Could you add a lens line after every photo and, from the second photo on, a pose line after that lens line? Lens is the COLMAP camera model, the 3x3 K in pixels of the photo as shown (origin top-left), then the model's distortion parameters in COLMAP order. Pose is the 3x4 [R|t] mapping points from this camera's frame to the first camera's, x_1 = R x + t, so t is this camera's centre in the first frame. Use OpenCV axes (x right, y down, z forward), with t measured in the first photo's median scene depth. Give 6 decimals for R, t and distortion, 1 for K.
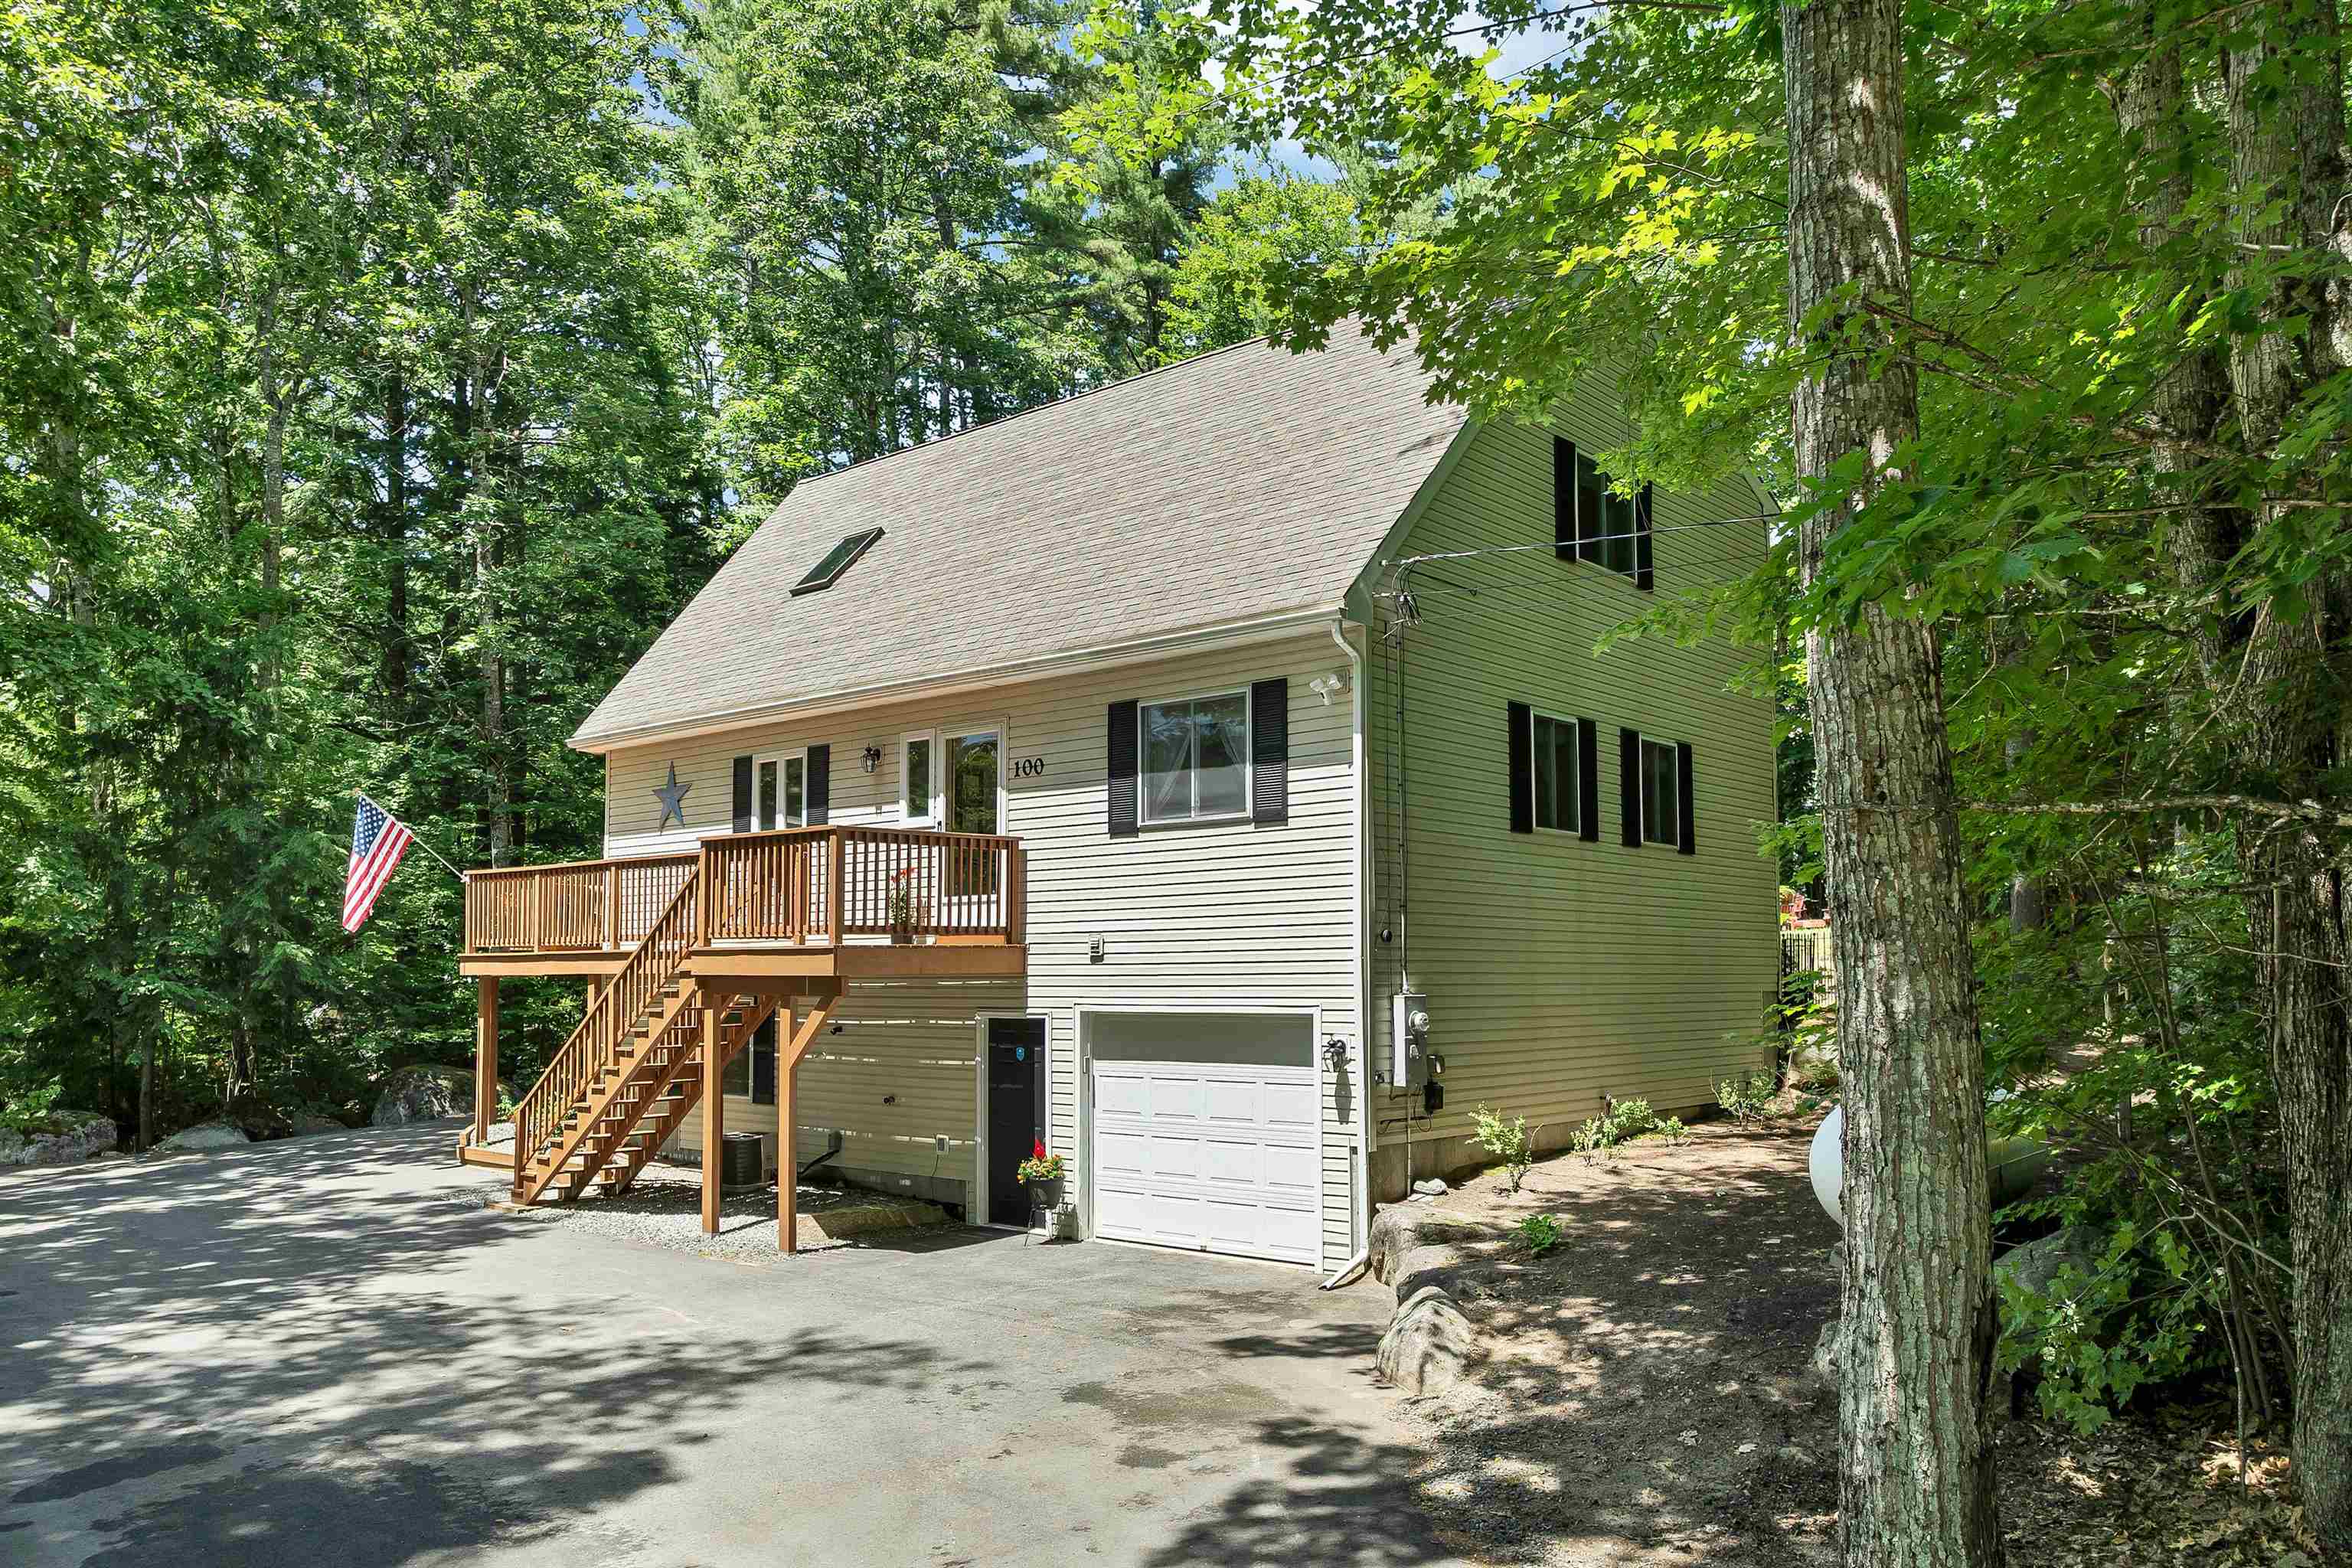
lens RADIAL K [[1670.7, 0, 1173.3], [0, 1670.7, 871.0], [0, 0, 1]] dist [-0.009167, -0.003876]
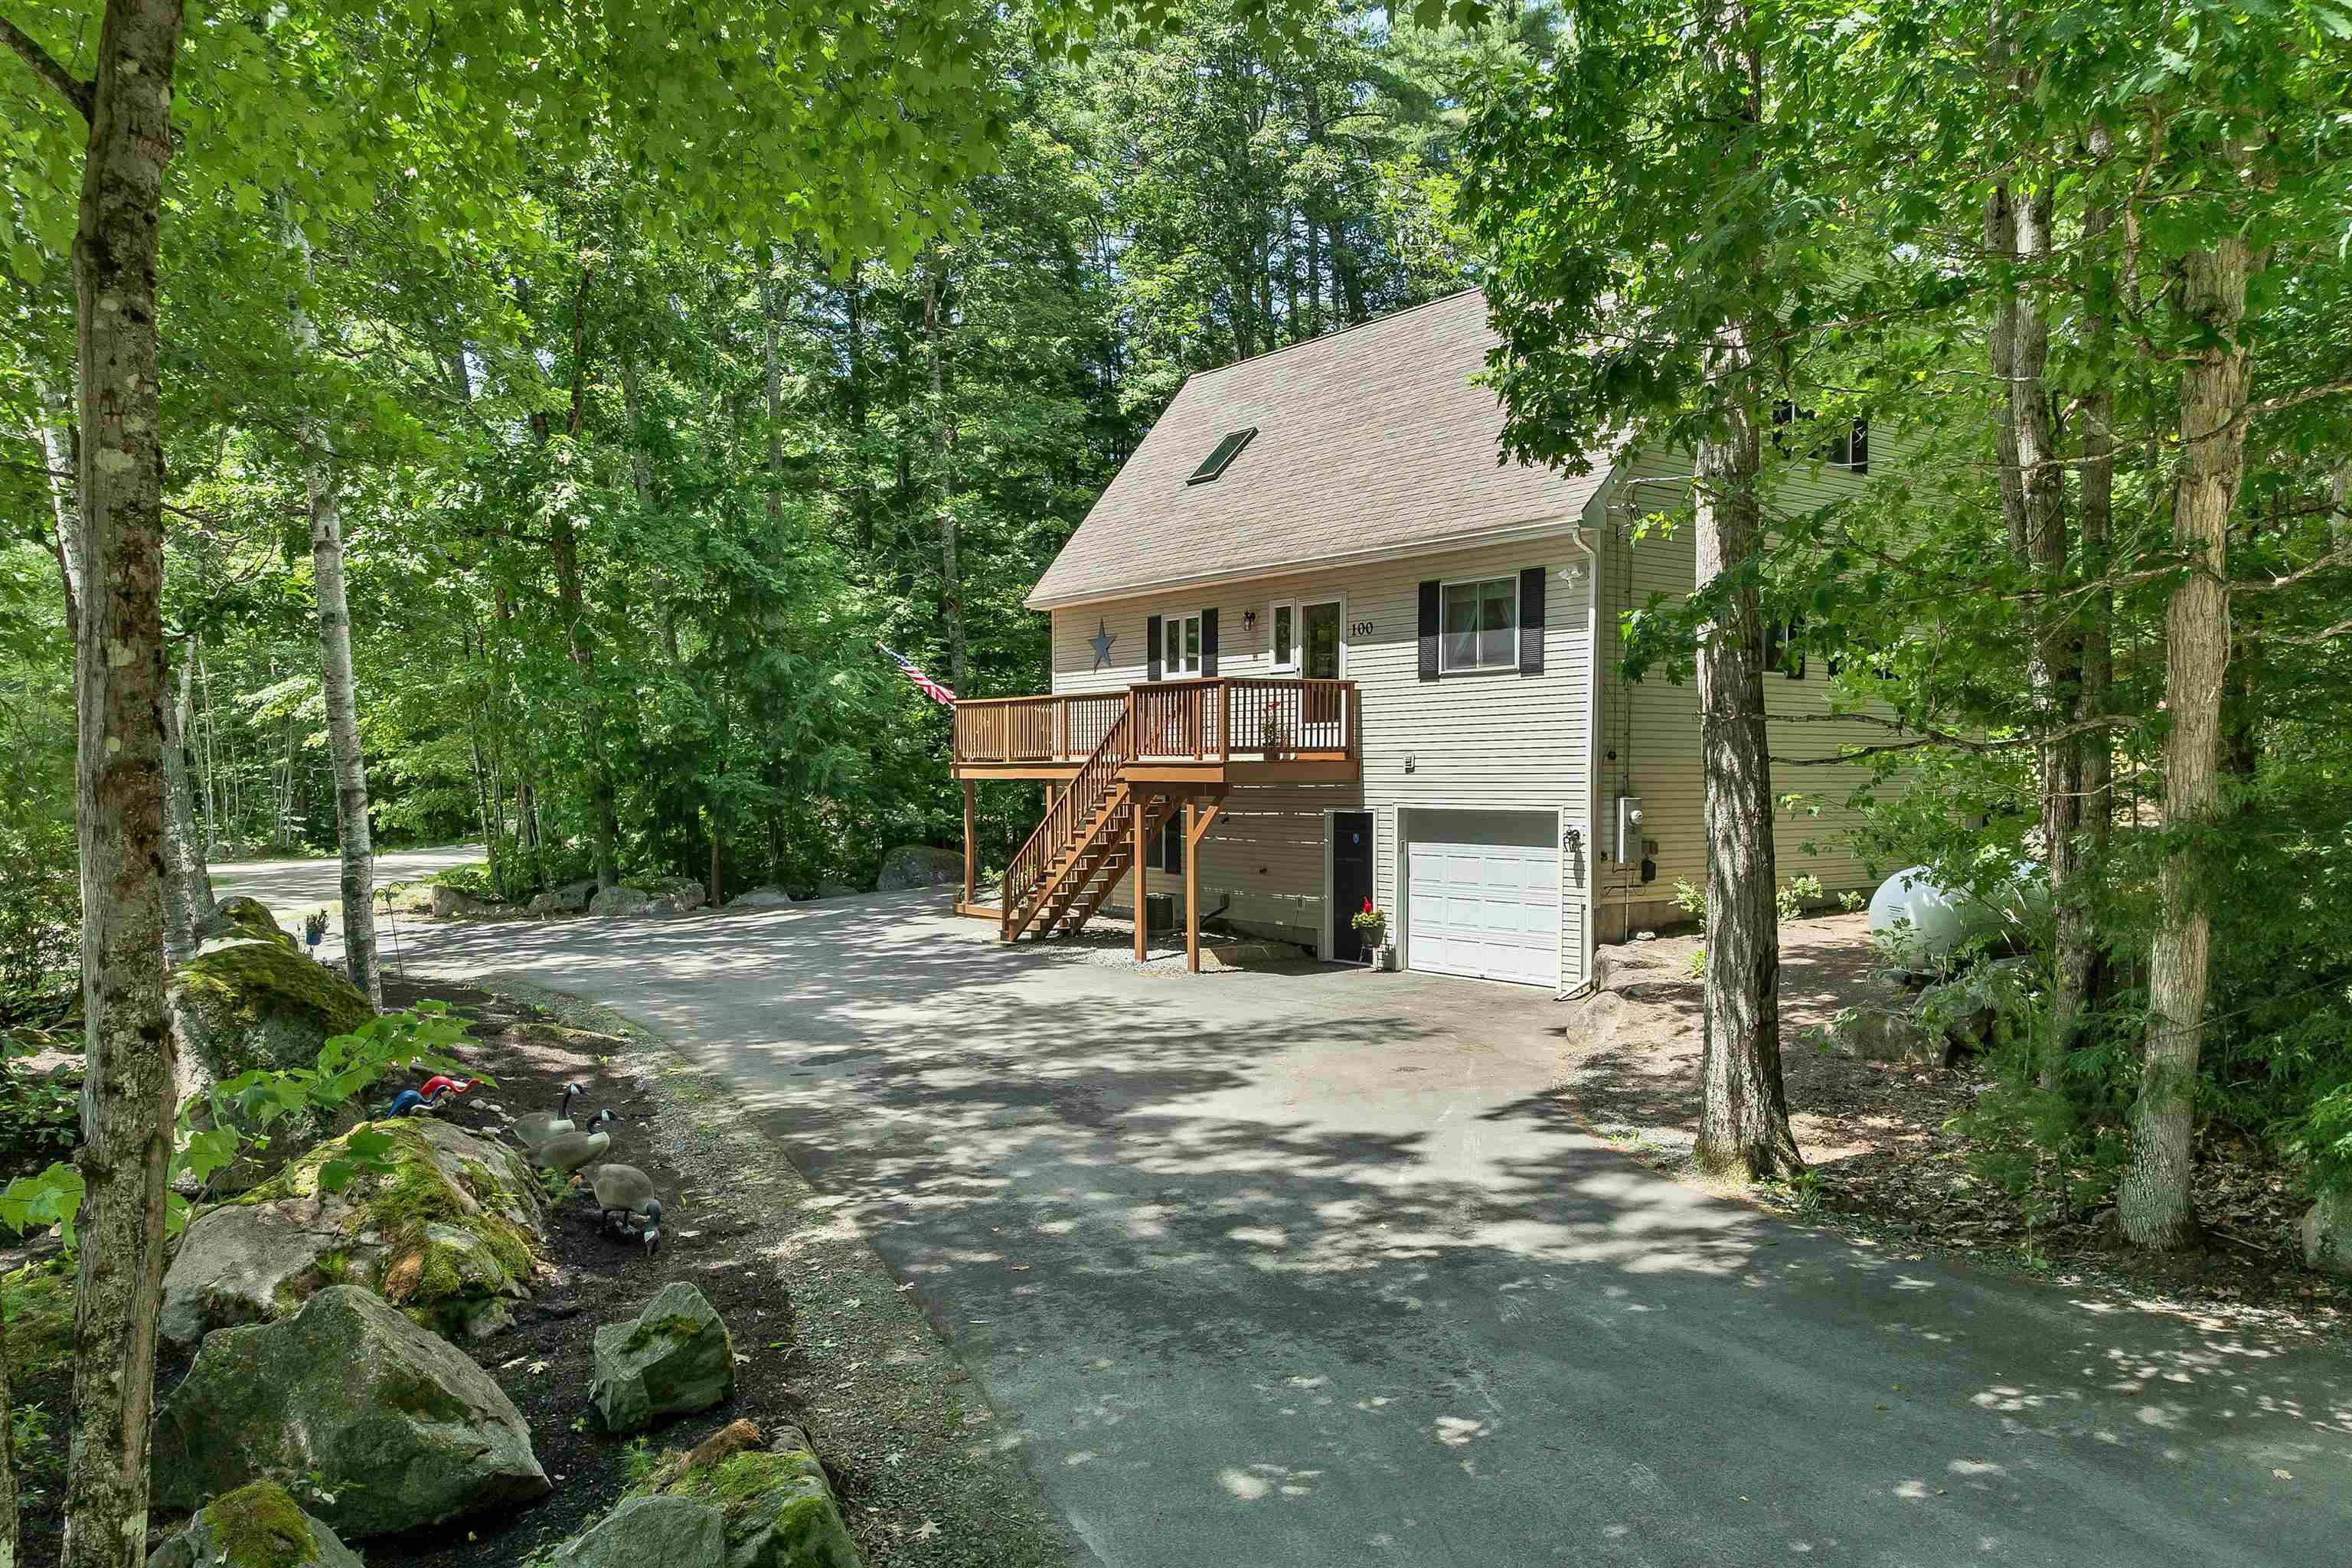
lens RADIAL K [[1670.7, 0, 1173.3], [0, 1670.7, 871.0], [0, 0, 1]] dist [-0.009167, -0.003876]
pose [[0.973815, 0.013650, -0.226933, 0.075056], [0.014665, 0.992346, 0.122618, -0.035269], [0.226869, -0.122735, 0.966161, -0.373173]]
